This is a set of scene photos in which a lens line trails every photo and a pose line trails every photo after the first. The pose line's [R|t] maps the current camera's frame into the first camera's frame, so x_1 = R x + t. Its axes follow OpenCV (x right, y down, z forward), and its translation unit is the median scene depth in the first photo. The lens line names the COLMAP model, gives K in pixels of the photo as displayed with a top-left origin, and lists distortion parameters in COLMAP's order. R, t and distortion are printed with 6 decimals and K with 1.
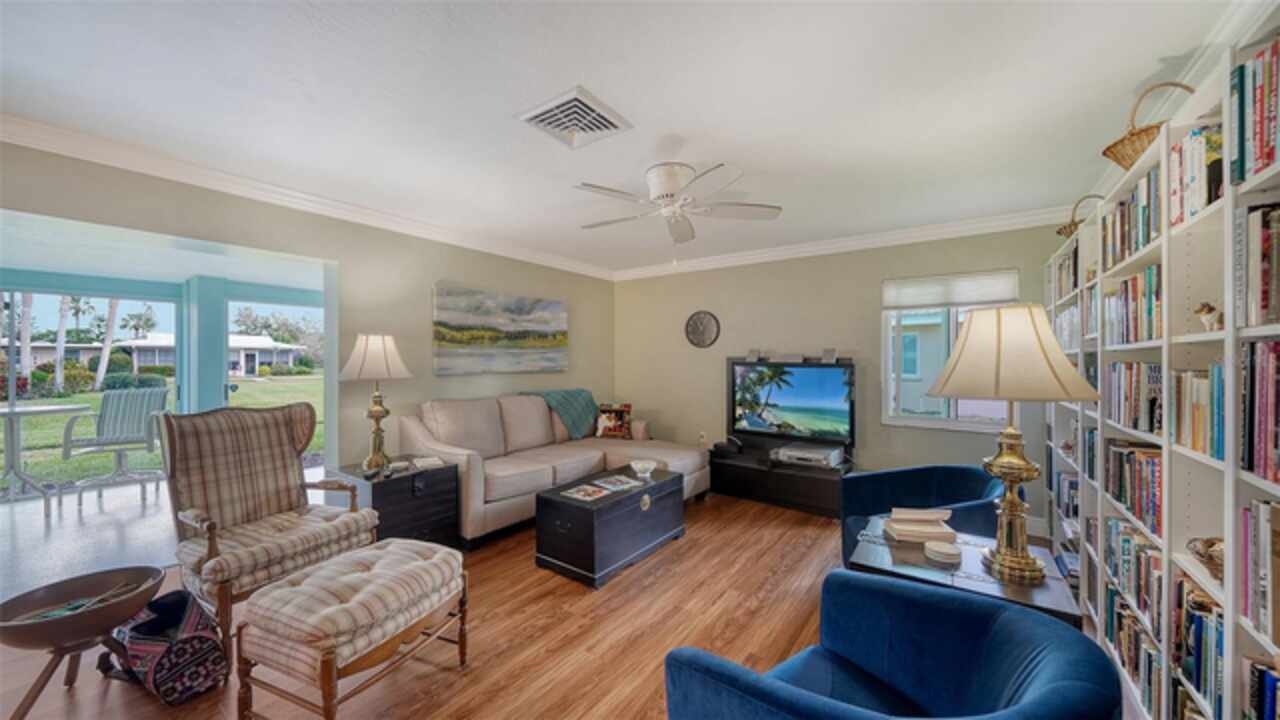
lens RADIAL K [[443.1, 0, 631.8], [0, 443.1, 354.5], [0, 0, 1]] dist [-0.002626, -0.001582]
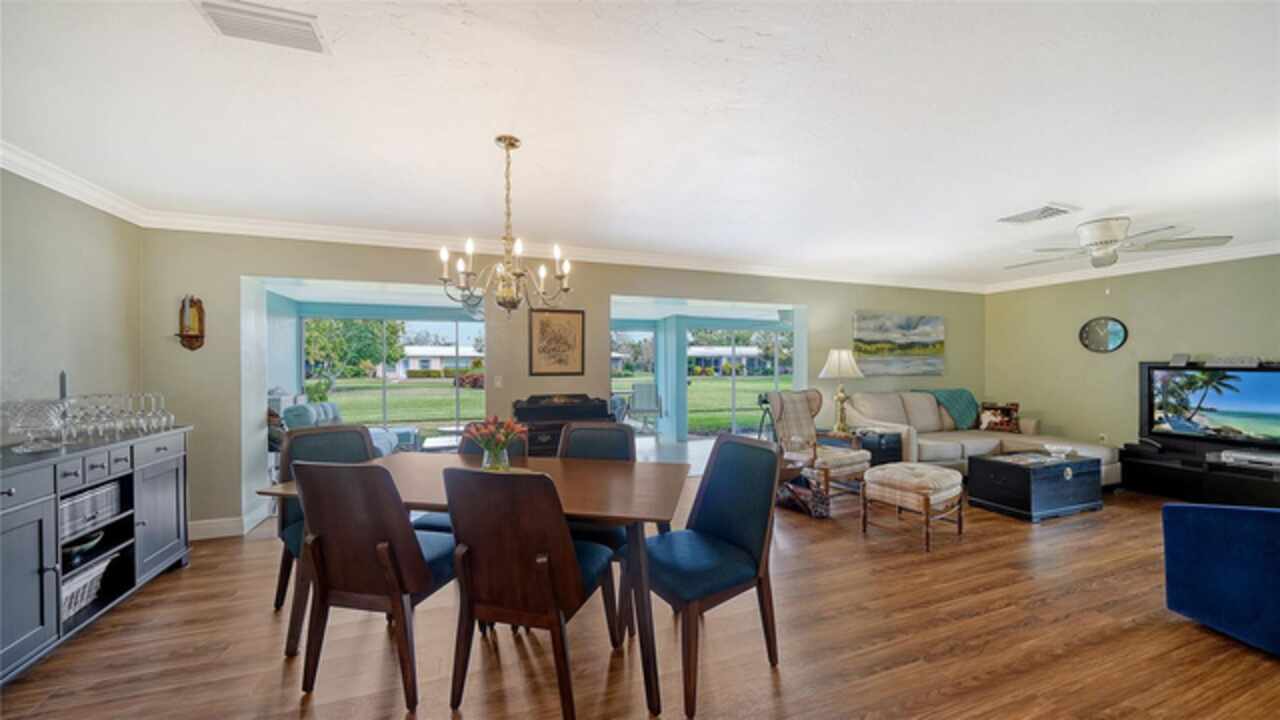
lens RADIAL K [[443.1, 0, 636.6], [0, 443.1, 363.8], [0, 0, 1]] dist [-0.002626, -0.001582]
pose [[0.837288, -0.003358, -0.546752, -0.226717], [0.008304, 0.999944, 0.006576, -0.006257], [0.546699, -0.010046, 0.837269, -0.550695]]
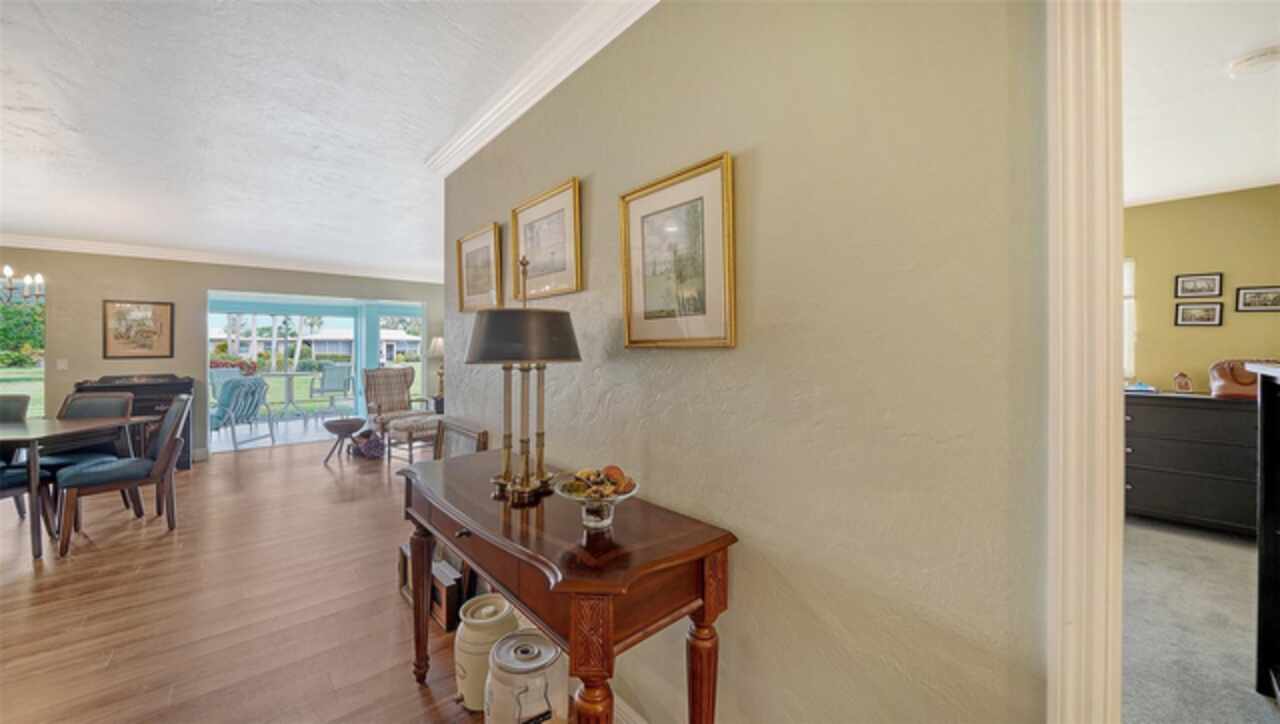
lens RADIAL K [[449.8, 0, 625.1], [0, 449.8, 353.0], [0, 0, 1]] dist [-0.001333, -0.000992]
pose [[0.973562, -0.002838, -0.228405, 0.573968], [0.008135, 0.999719, 0.022253, -0.004279], [0.228278, -0.023523, 0.973312, -0.663542]]
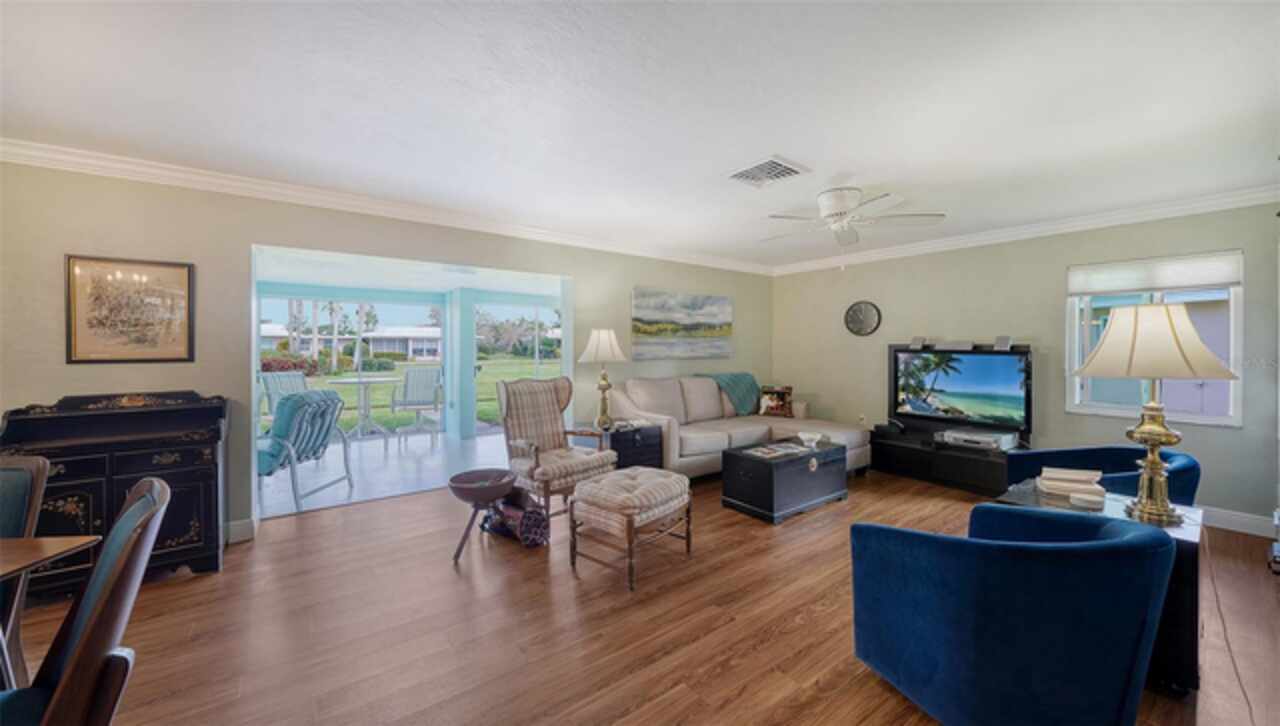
lens RADIAL K [[449.8, 0, 633.9], [0, 449.8, 349.9], [0, 0, 1]] dist [-0.001333, -0.000992]
pose [[0.955002, 0.000847, -0.296598, -0.050876], [0.004267, 0.999853, 0.016596, -0.001145], [0.296568, -0.017115, 0.954858, -0.215417]]
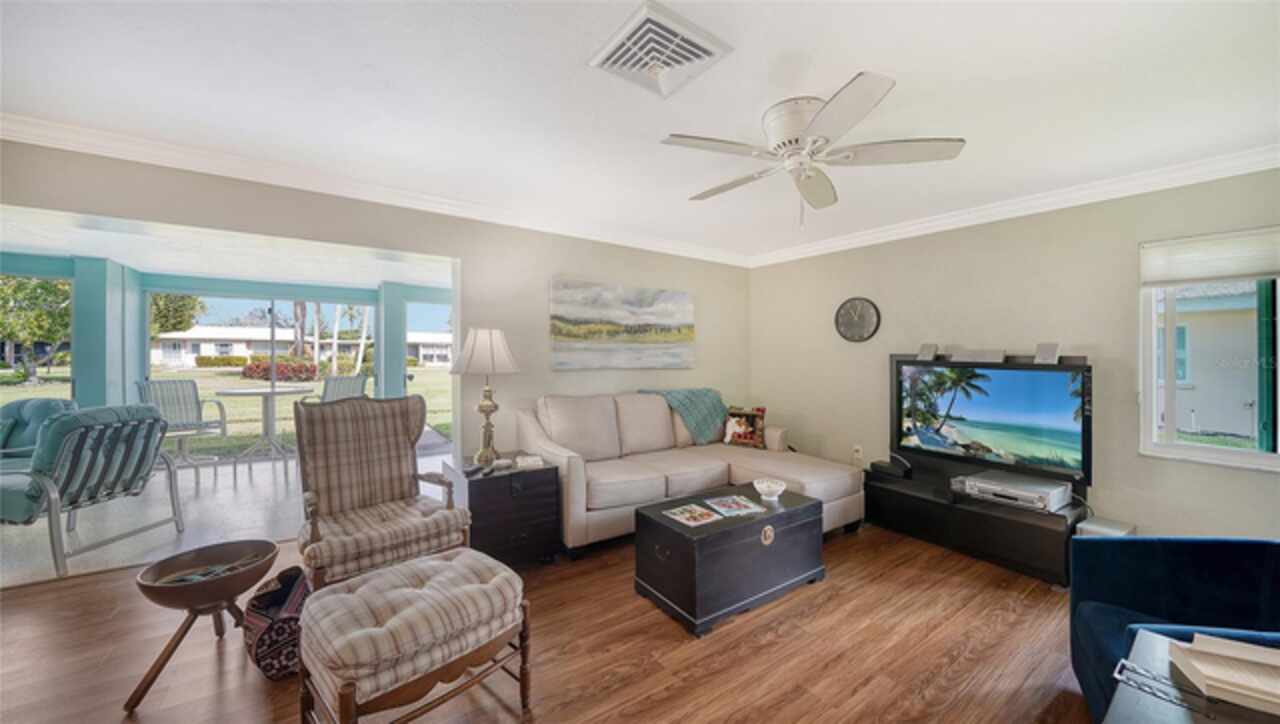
lens RADIAL K [[449.8, 0, 642.9], [0, 449.8, 346.4], [0, 0, 1]] dist [-0.001333, -0.000992]
pose [[0.950885, 0.003363, -0.309525, 0.047668], [-0.006335, 0.999943, -0.008596, 0.002010], [0.309478, 0.010134, 0.950853, 0.108389]]
